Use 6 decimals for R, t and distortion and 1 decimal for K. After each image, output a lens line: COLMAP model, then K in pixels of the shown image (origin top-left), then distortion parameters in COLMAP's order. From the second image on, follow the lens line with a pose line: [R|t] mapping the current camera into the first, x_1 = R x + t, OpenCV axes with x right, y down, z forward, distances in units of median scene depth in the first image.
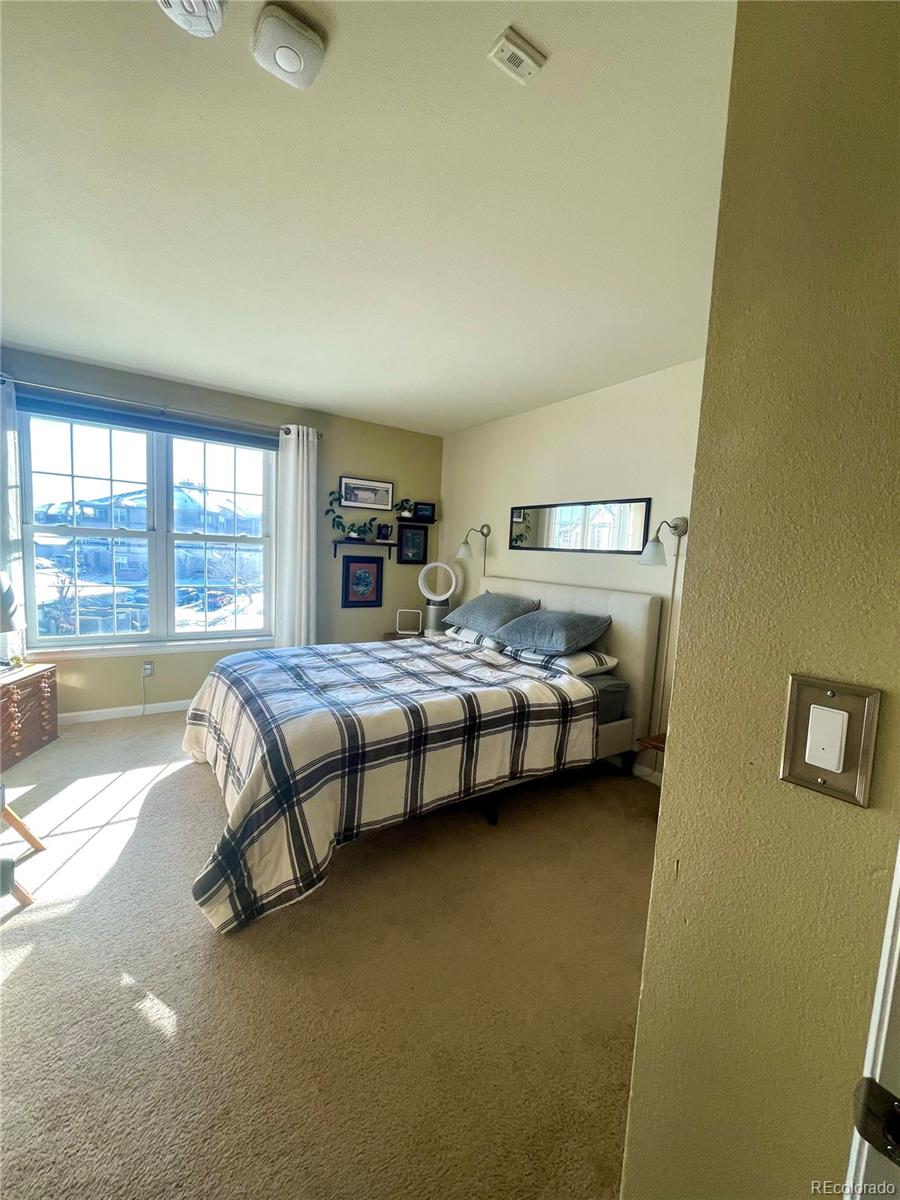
lens RADIAL K [[482.8, 0, 443.1], [0, 482.8, 599.1], [0, 0, 1]] dist [-0.001701, -0.000555]
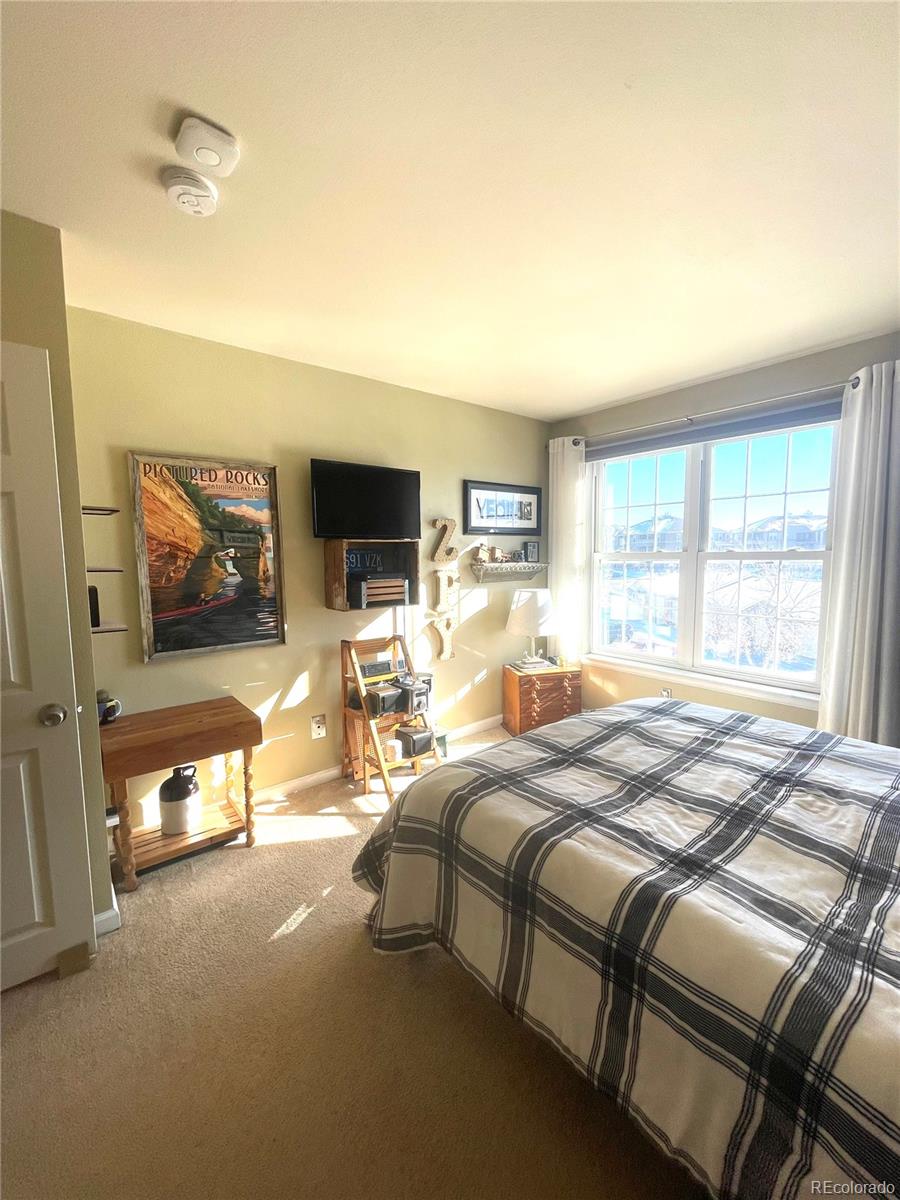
lens RADIAL K [[482.8, 0, 455.5], [0, 482.8, 601.3], [0, 0, 1]] dist [-0.001701, -0.000555]
pose [[0.111471, 0.046168, -0.992695, 0.387232], [-0.084072, 0.995777, 0.036871, -0.058125], [0.990205, 0.079348, 0.114882, 0.632863]]
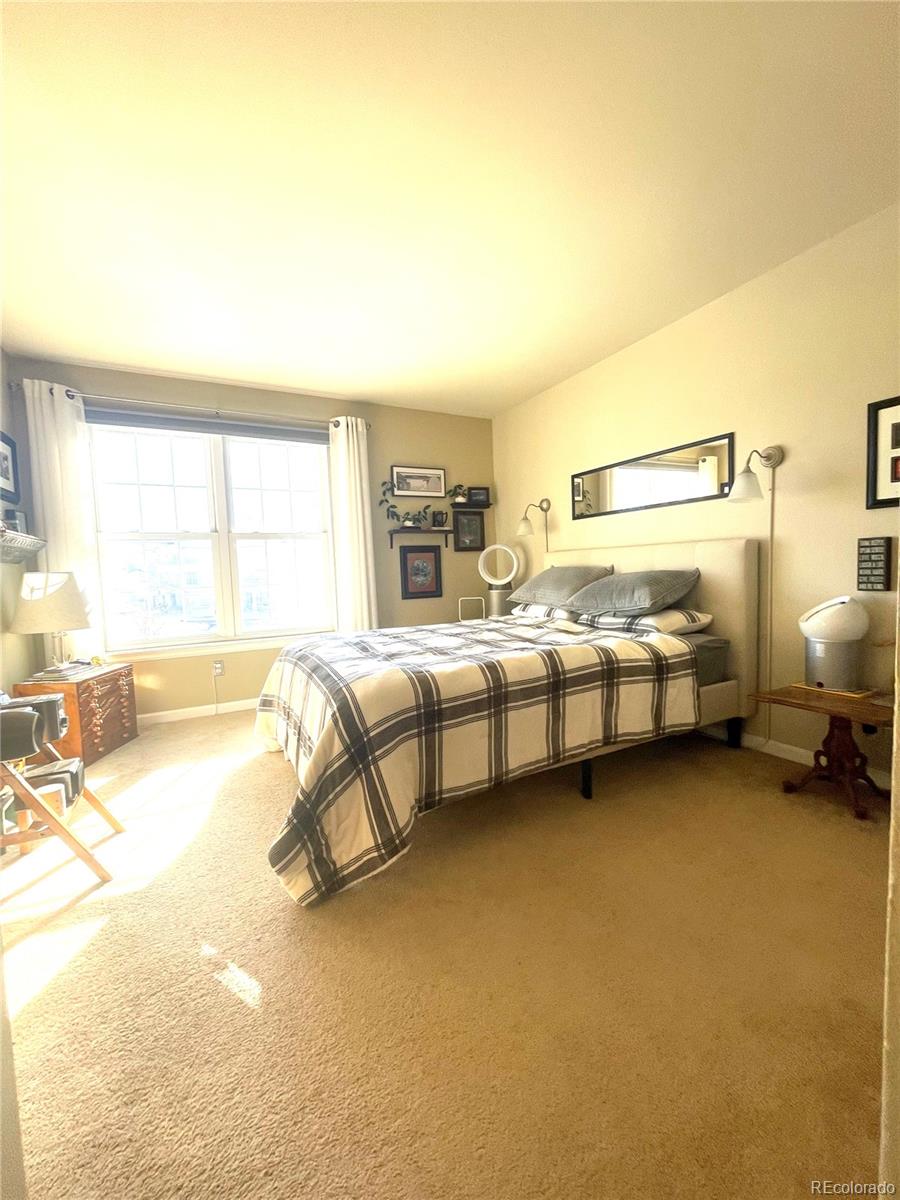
lens RADIAL K [[482.8, 0, 443.6], [0, 482.8, 600.7], [0, 0, 1]] dist [-0.001701, -0.000555]
pose [[0.990693, -0.077623, -0.111816, -0.029277], [0.073686, 0.996522, -0.038923, 0.107401], [0.114448, 0.030321, 0.992966, 0.066284]]
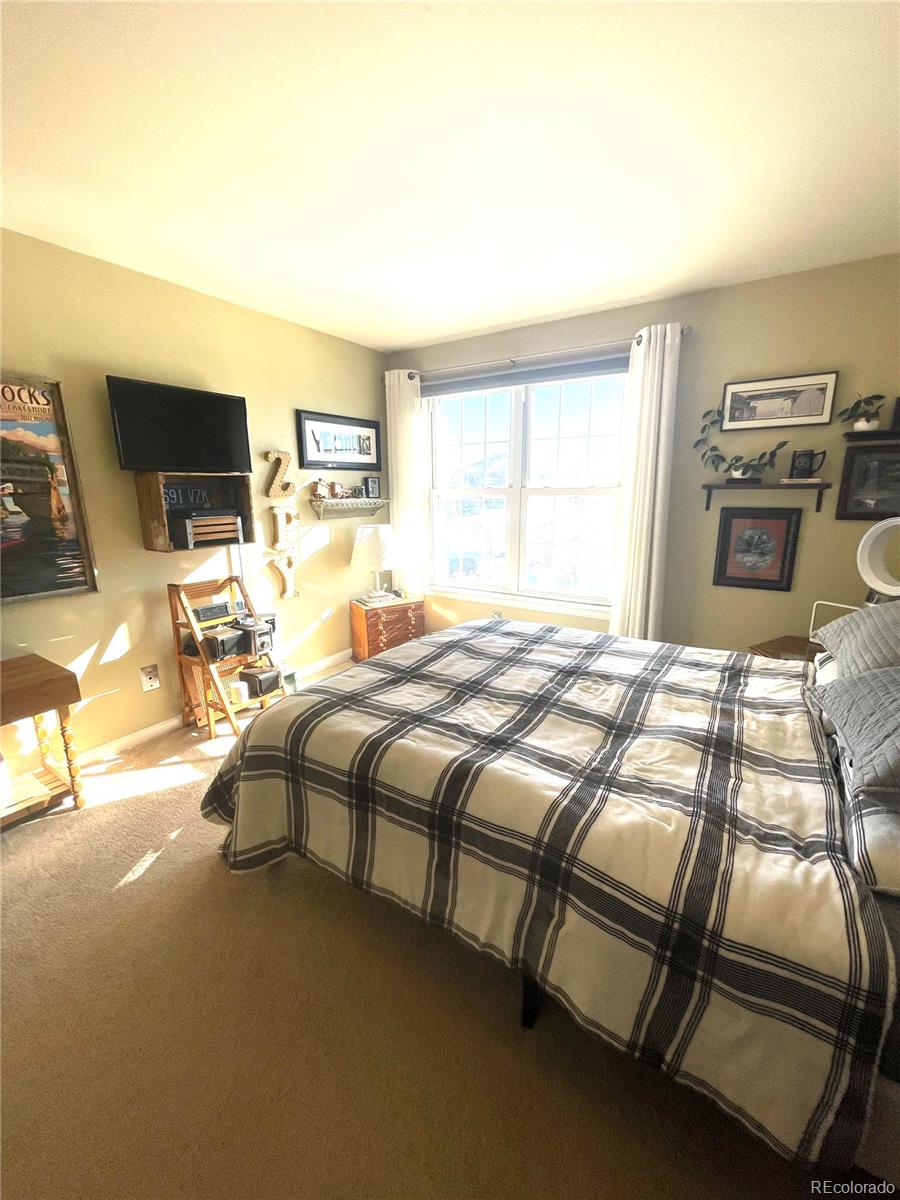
lens RADIAL K [[482.8, 0, 451.8], [0, 482.8, 598.5], [0, 0, 1]] dist [-0.001701, -0.000555]
pose [[0.399827, 0.150625, -0.904130, 0.433525], [-0.063695, 0.988586, 0.136528, -0.054468], [0.914375, 0.003001, 0.404857, 0.644607]]
